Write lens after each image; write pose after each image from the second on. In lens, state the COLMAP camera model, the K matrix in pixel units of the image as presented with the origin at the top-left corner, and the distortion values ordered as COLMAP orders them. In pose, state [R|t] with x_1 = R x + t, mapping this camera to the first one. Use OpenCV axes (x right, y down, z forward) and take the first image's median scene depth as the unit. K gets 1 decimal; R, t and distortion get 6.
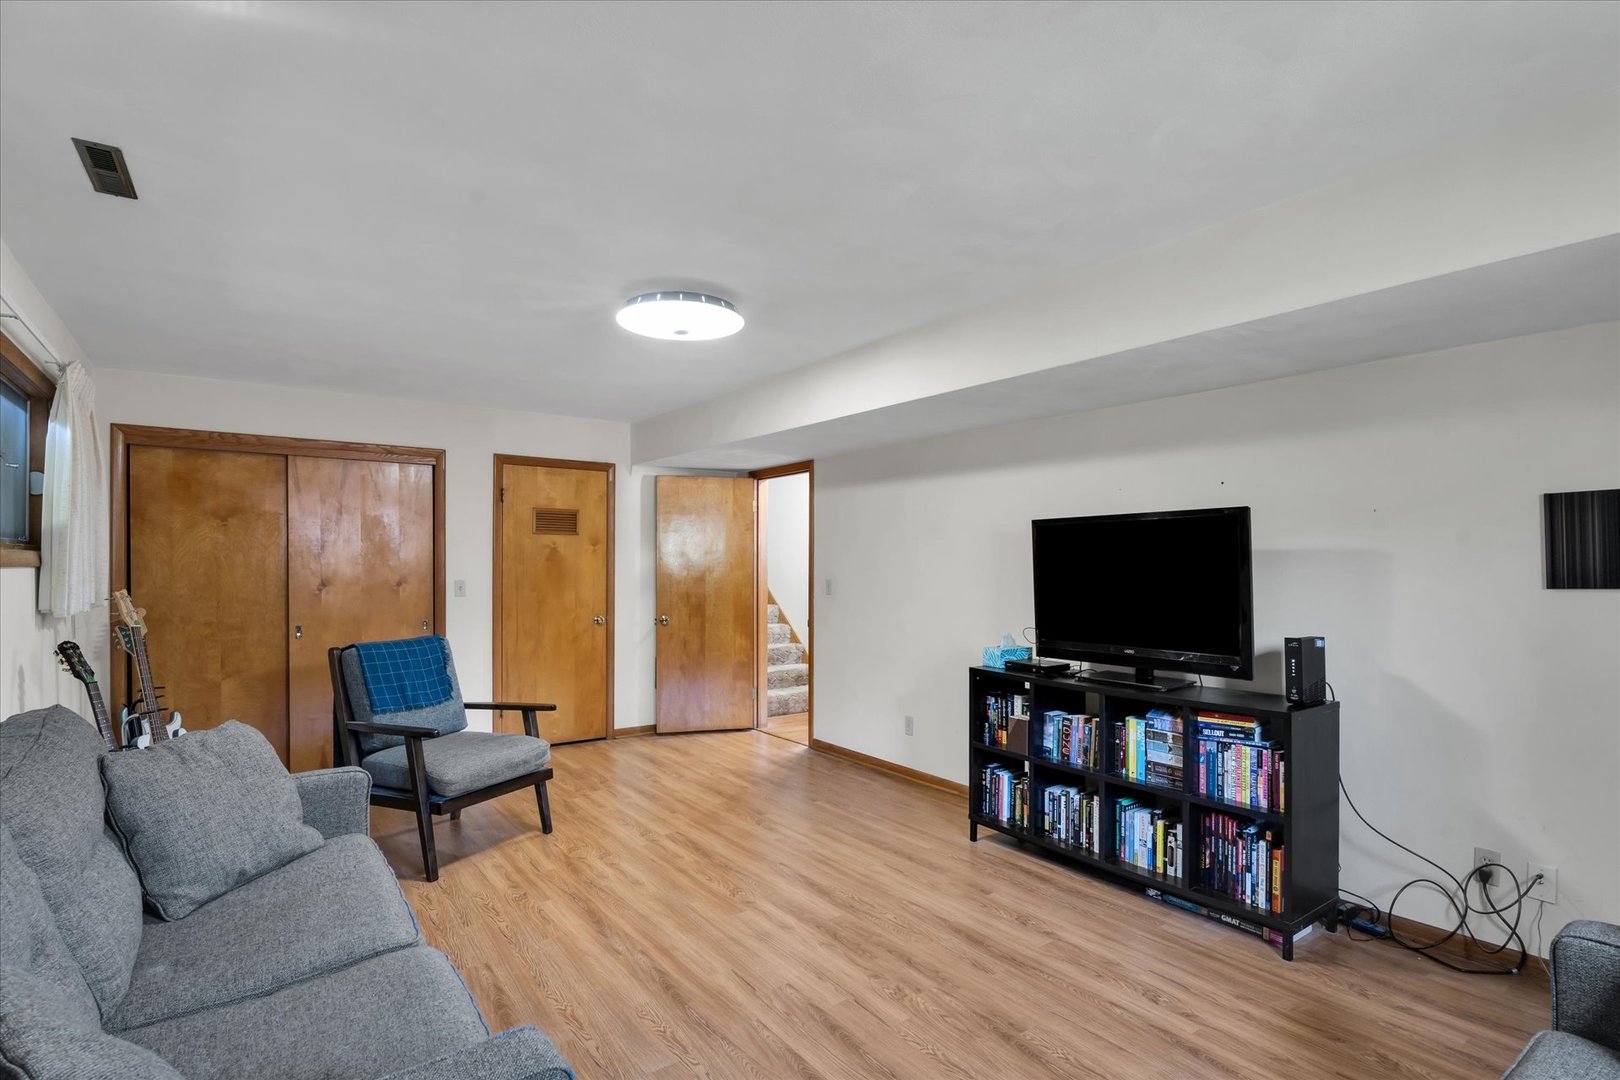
lens RADIAL K [[774.6, 0, 812.8], [0, 774.6, 545.2], [0, 0, 1]] dist [-0.004636, 0.000055]
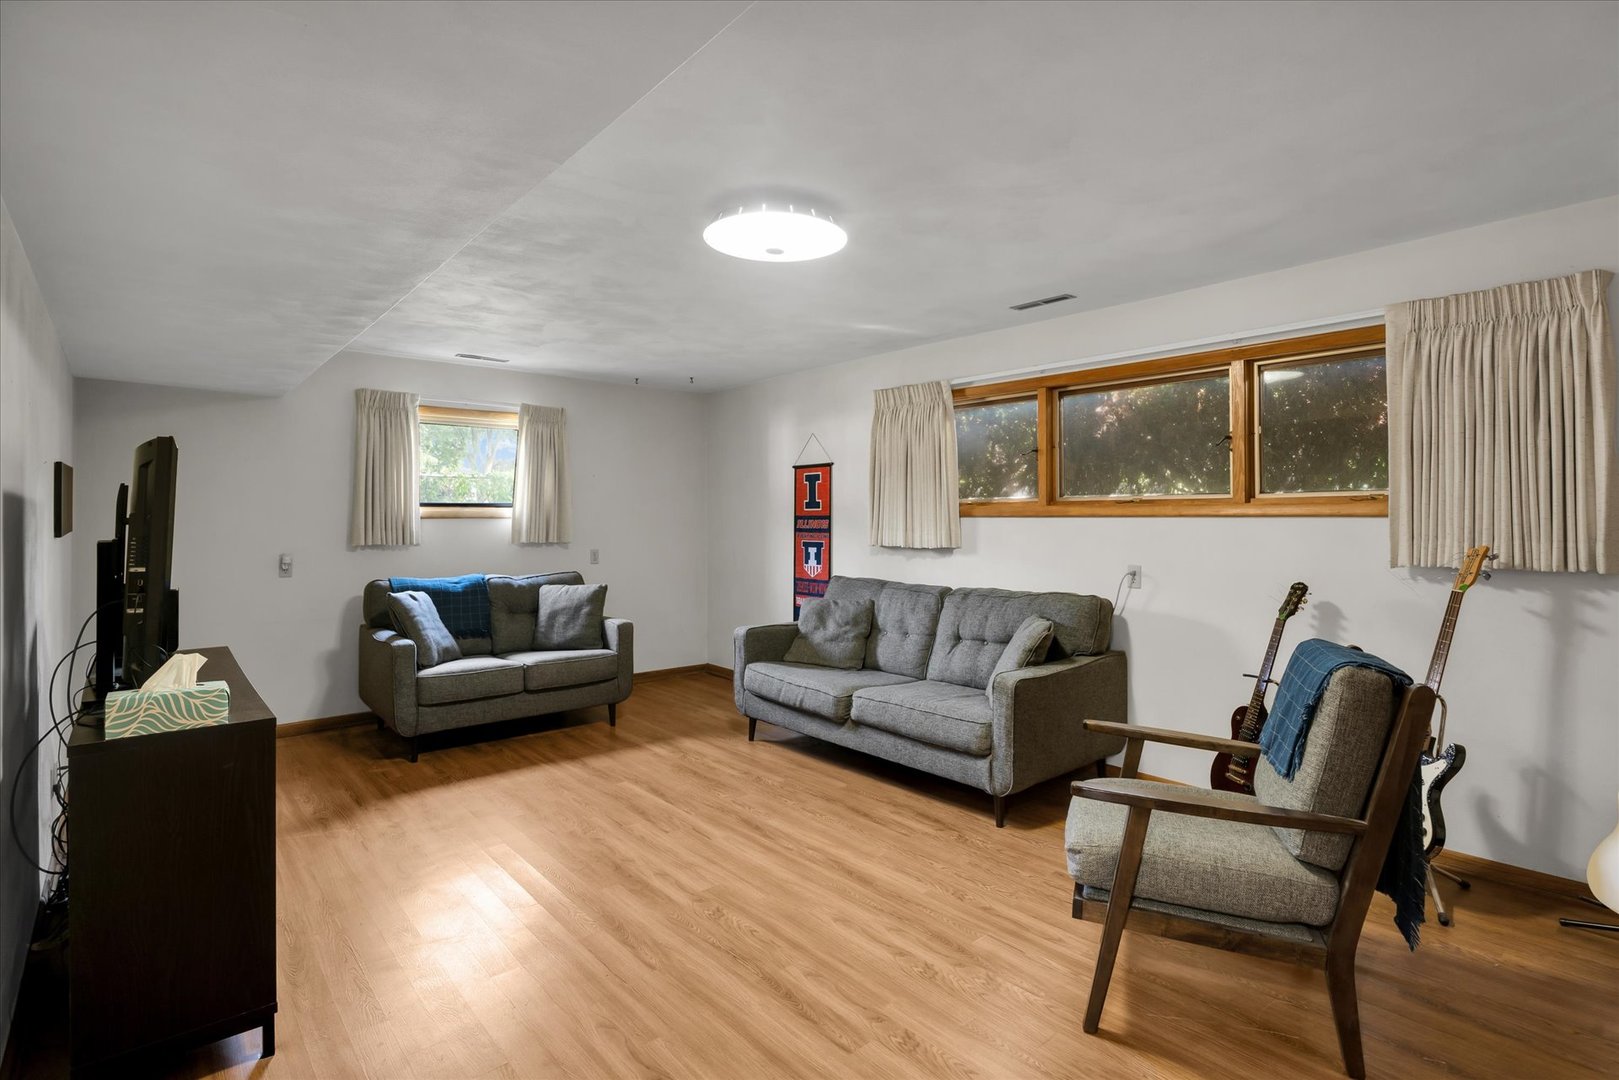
lens RADIAL K [[817.4, 0, 787.3], [0, 817.4, 518.0], [0, 0, 1]] dist [-0.000416, 0.000023]
pose [[-0.999206, 0.003117, -0.039712, -0.152550], [0.003863, 0.999818, -0.018709, 0.045630], [0.039647, -0.018848, -0.999036, 2.018091]]
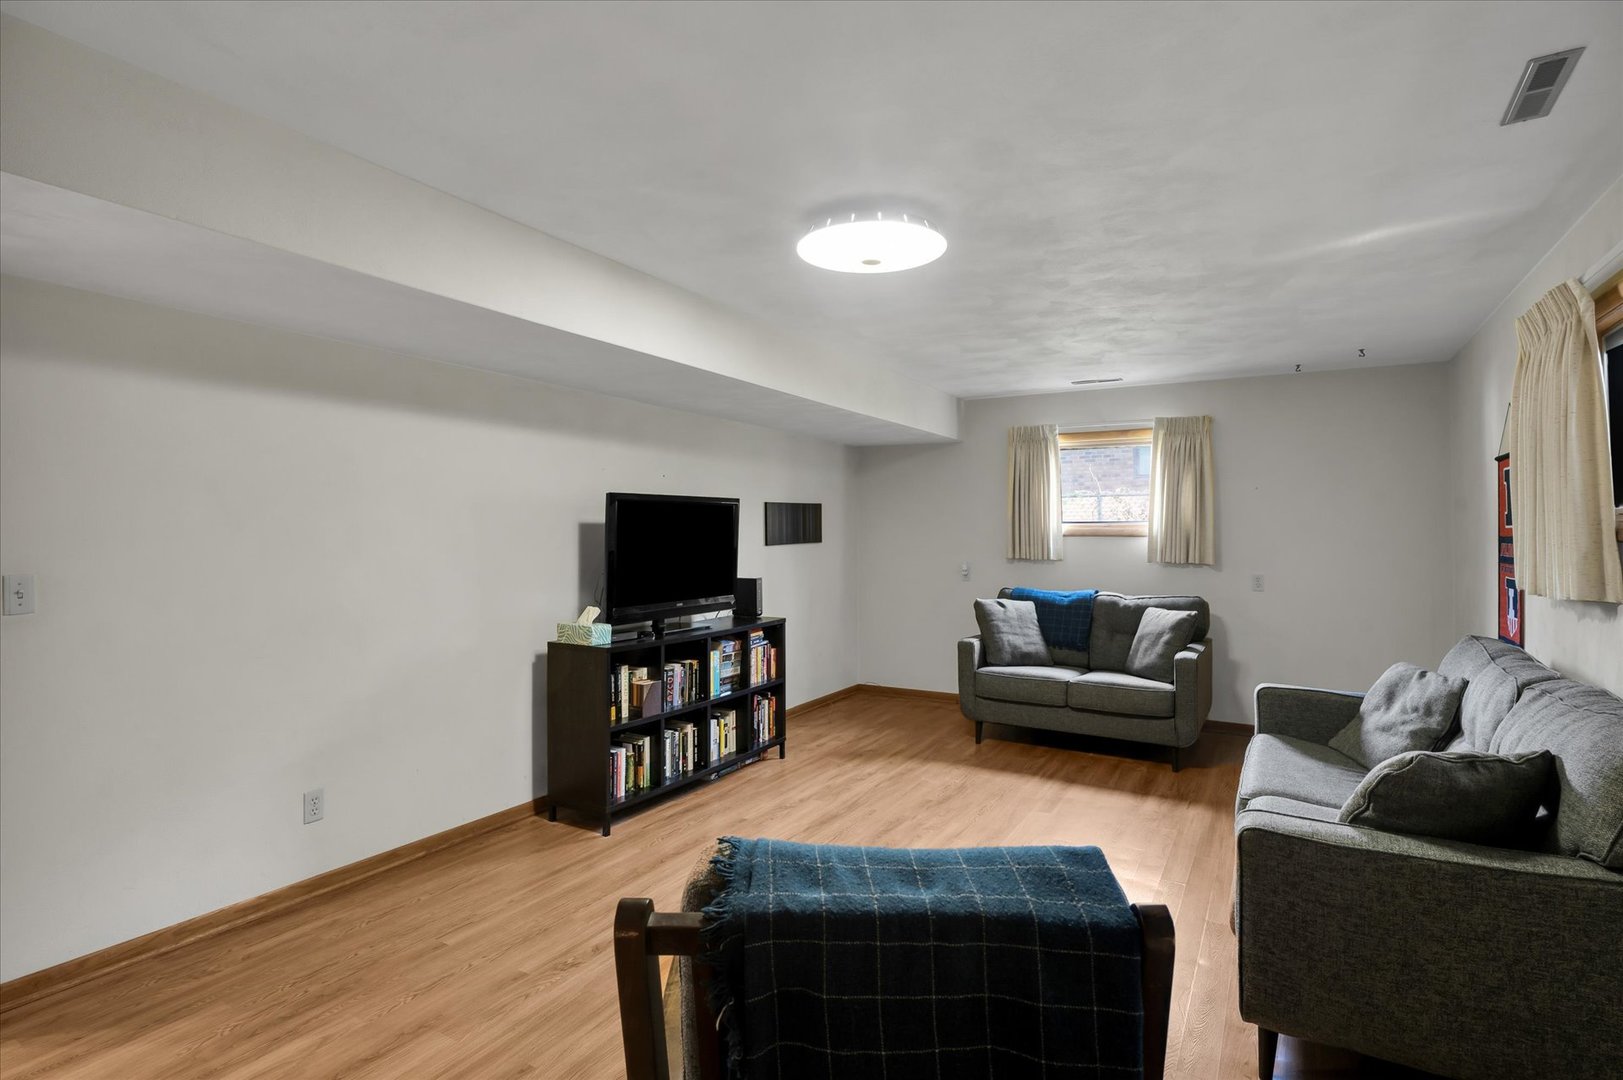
lens RADIAL K [[783.9, 0, 813.9], [0, 783.9, 535.3], [0, 0, 1]] dist [-0.002771, -0.000378]
pose [[-0.372727, -0.003901, 0.927933, -0.968378], [-0.021345, 0.999763, -0.004371, 0.028526], [-0.927696, -0.021436, -0.372722, 1.449368]]
